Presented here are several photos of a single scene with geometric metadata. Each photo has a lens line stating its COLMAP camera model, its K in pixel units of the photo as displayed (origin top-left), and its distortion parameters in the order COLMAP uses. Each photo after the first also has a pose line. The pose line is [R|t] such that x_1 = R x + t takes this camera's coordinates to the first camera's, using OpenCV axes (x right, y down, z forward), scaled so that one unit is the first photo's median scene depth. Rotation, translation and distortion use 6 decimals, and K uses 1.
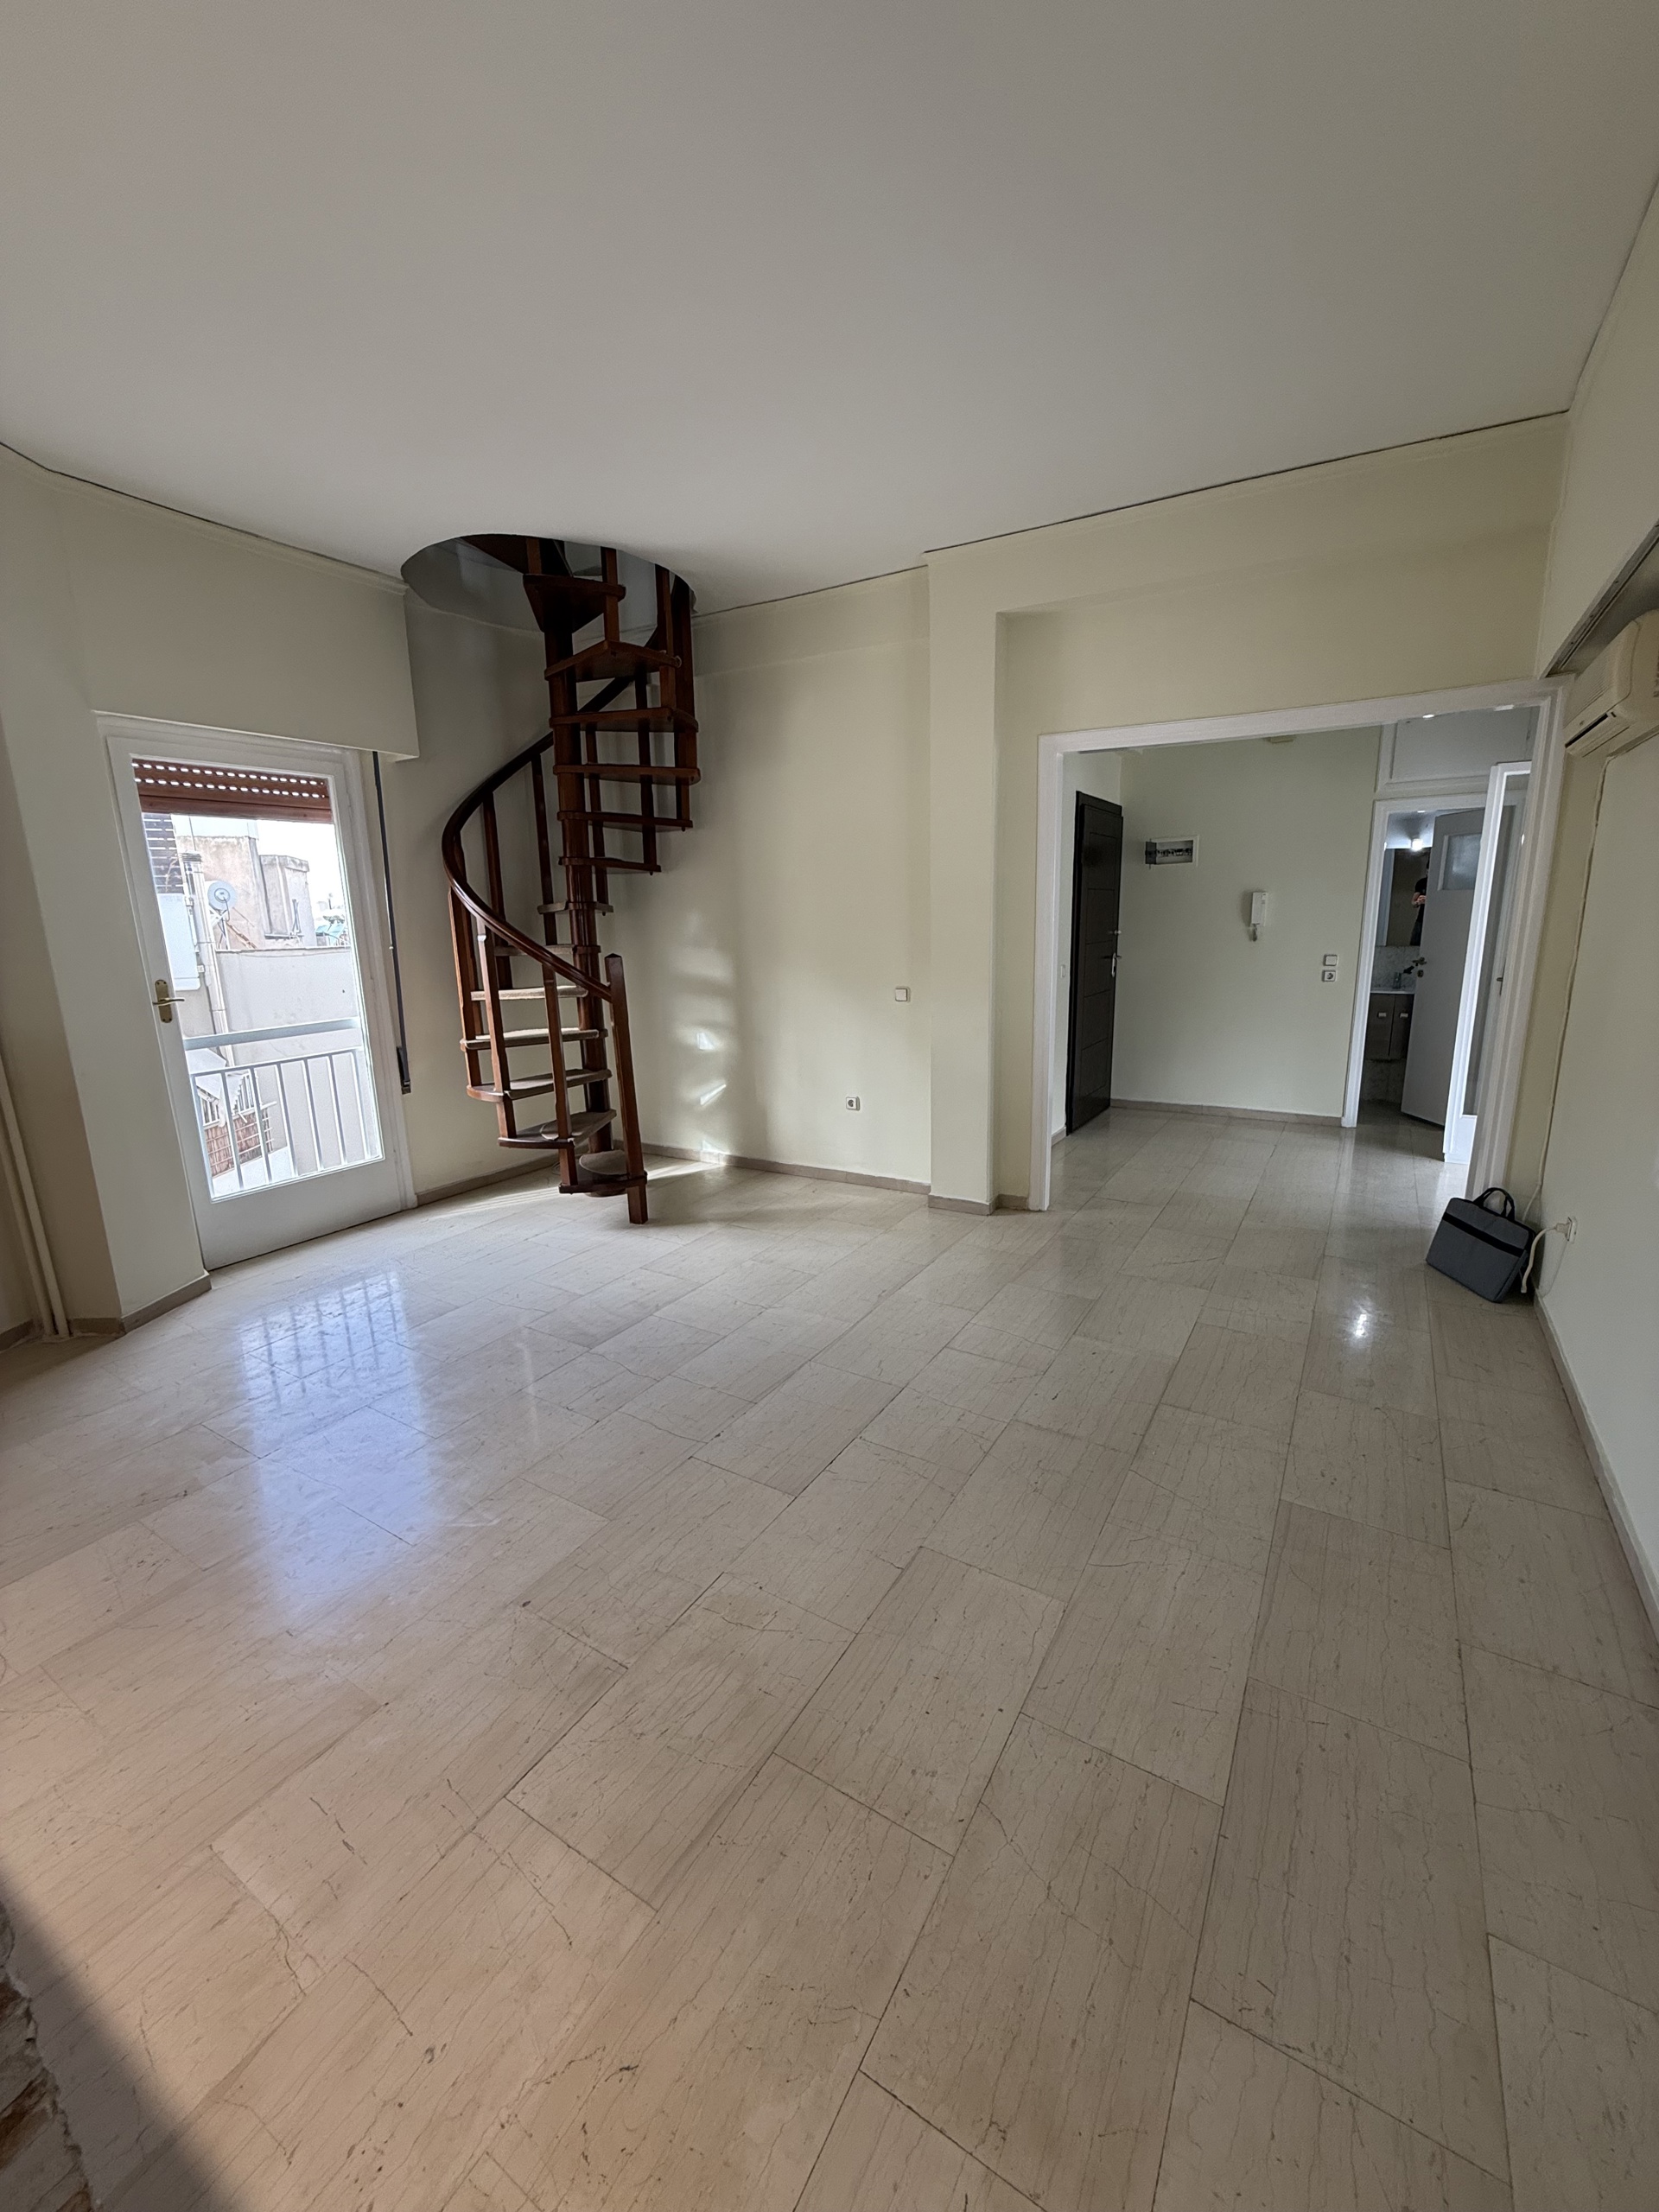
lens RADIAL K [[879.2, 0, 829.5], [0, 879.2, 1106.0], [0, 0, 1]] dist [0.000471, 0.000528]
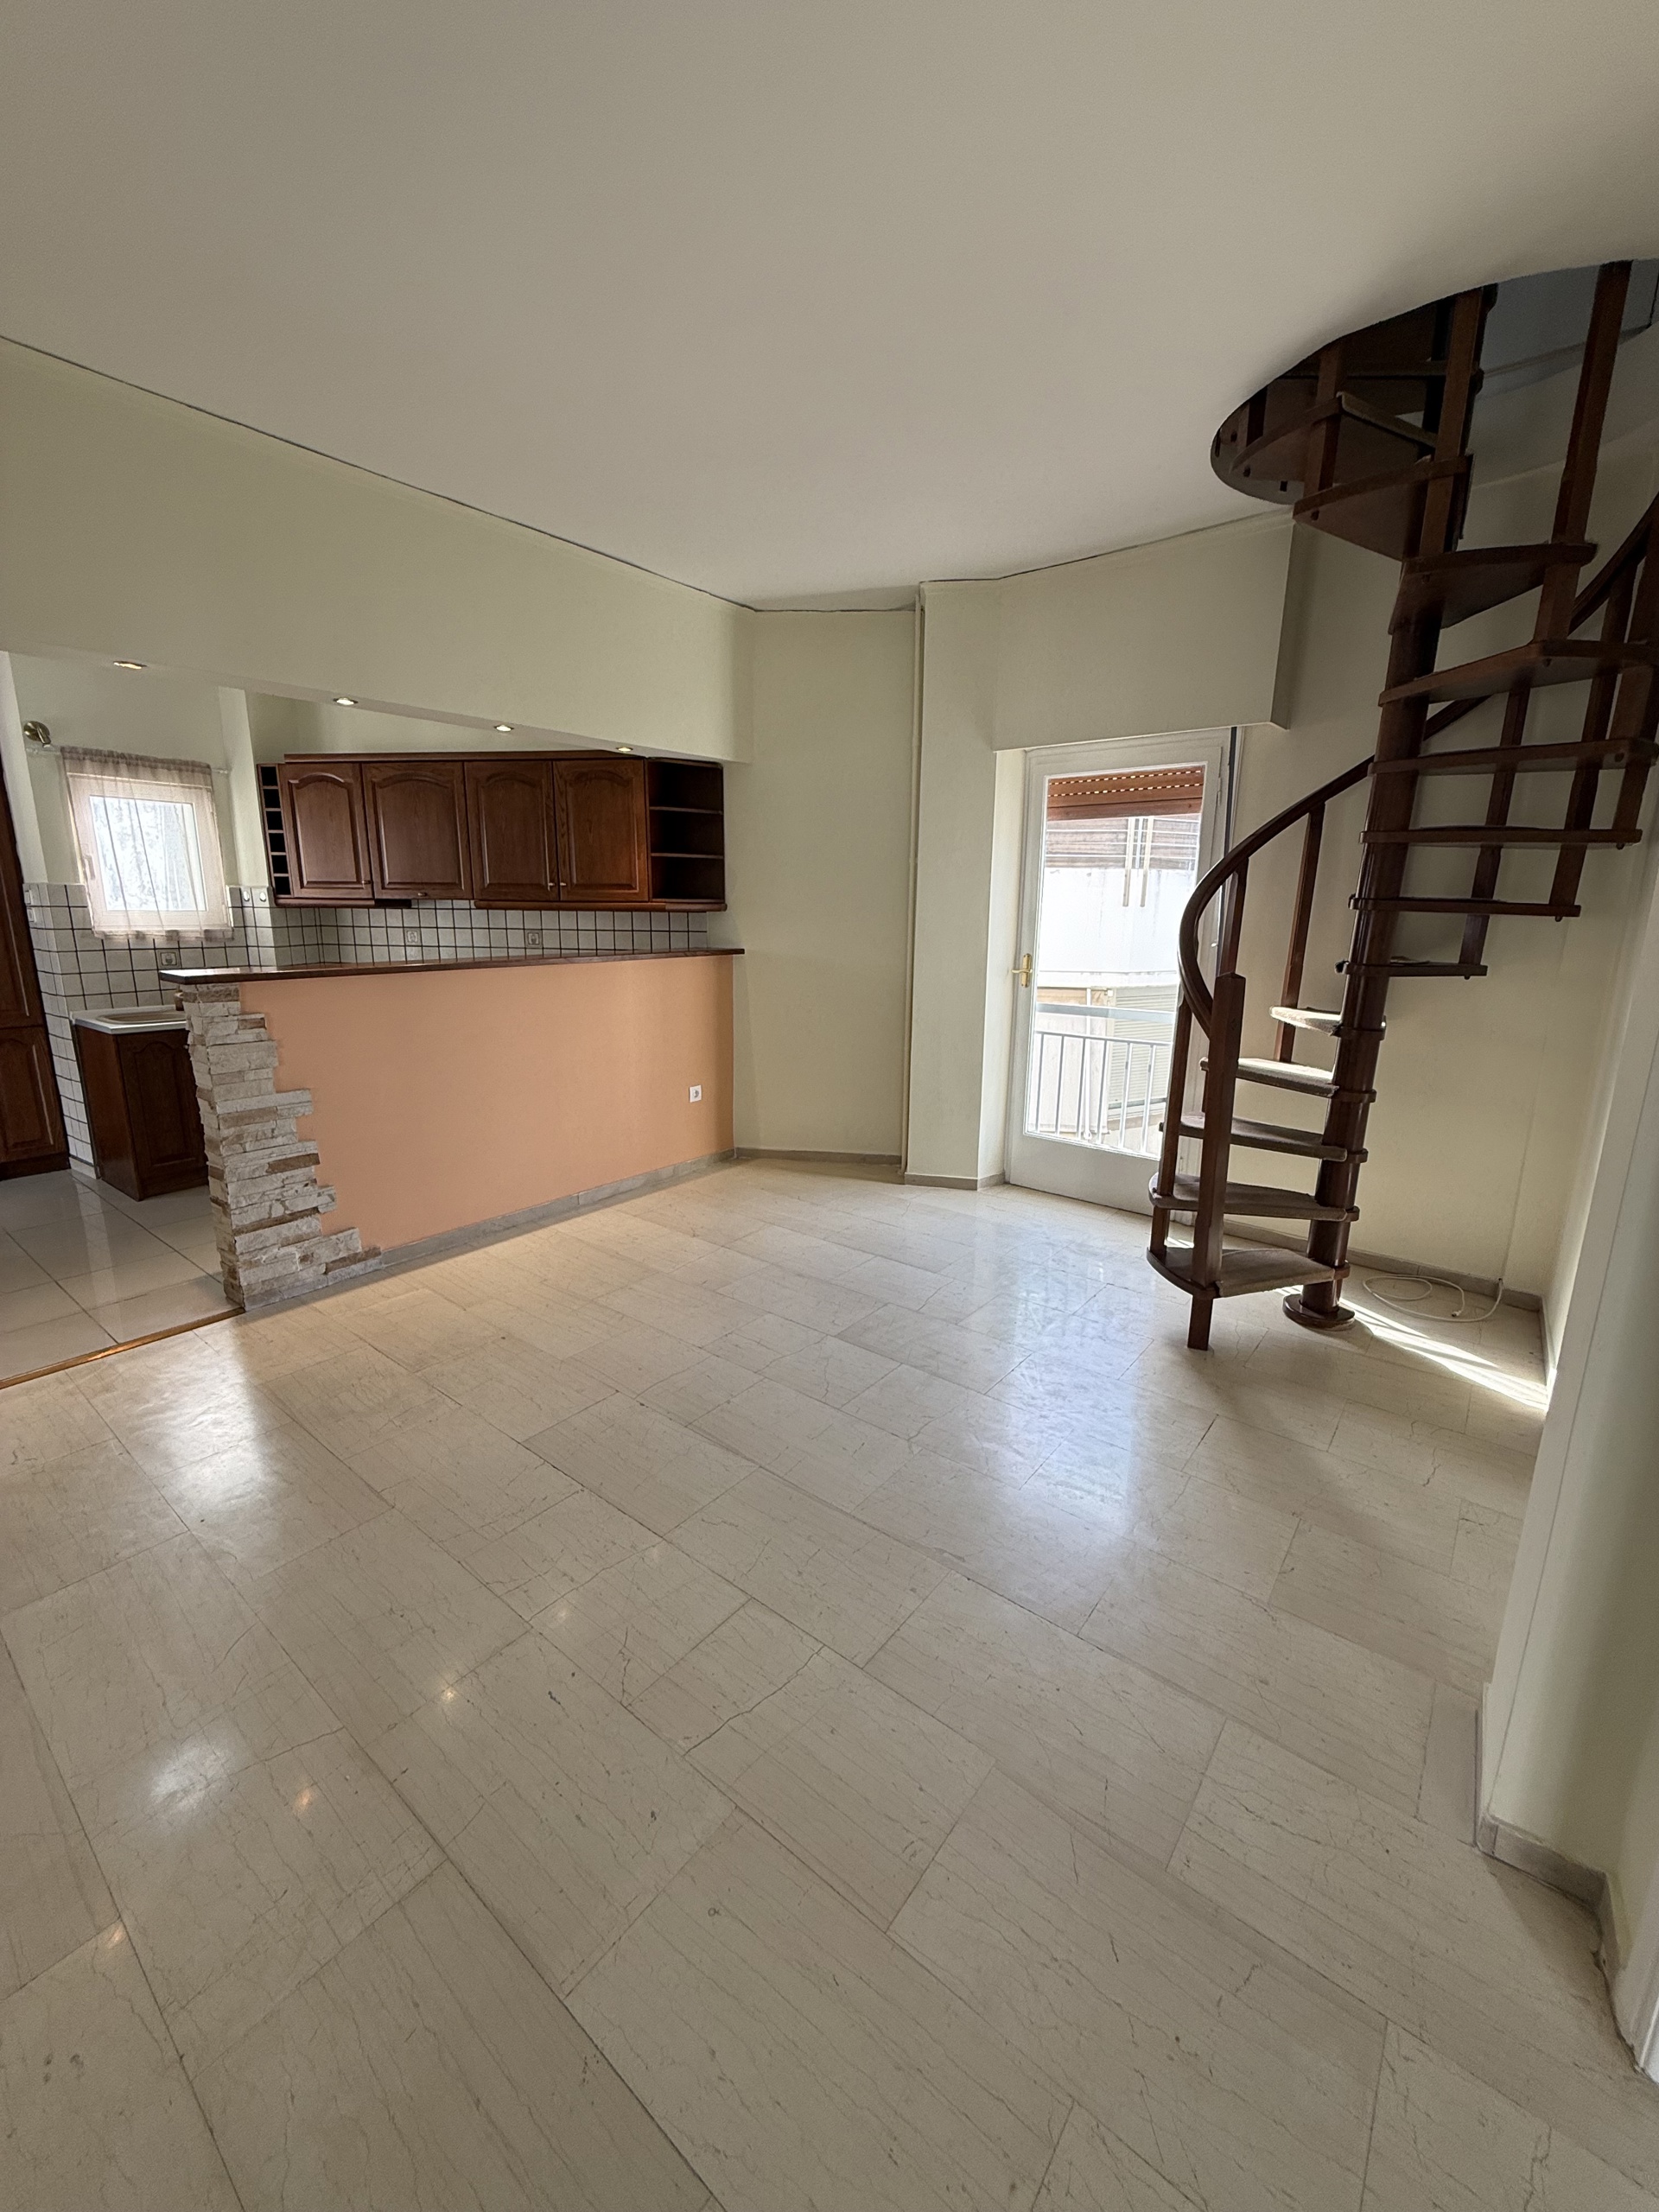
lens RADIAL K [[879.2, 0, 829.5], [0, 879.2, 1106.0], [0, 0, 1]] dist [0.000471, 0.000528]
pose [[-0.115713, 0.246843, -0.962122, 0.542395], [-0.222093, 0.937675, 0.267282, -0.208081], [0.968135, 0.244608, -0.053679, 0.823665]]
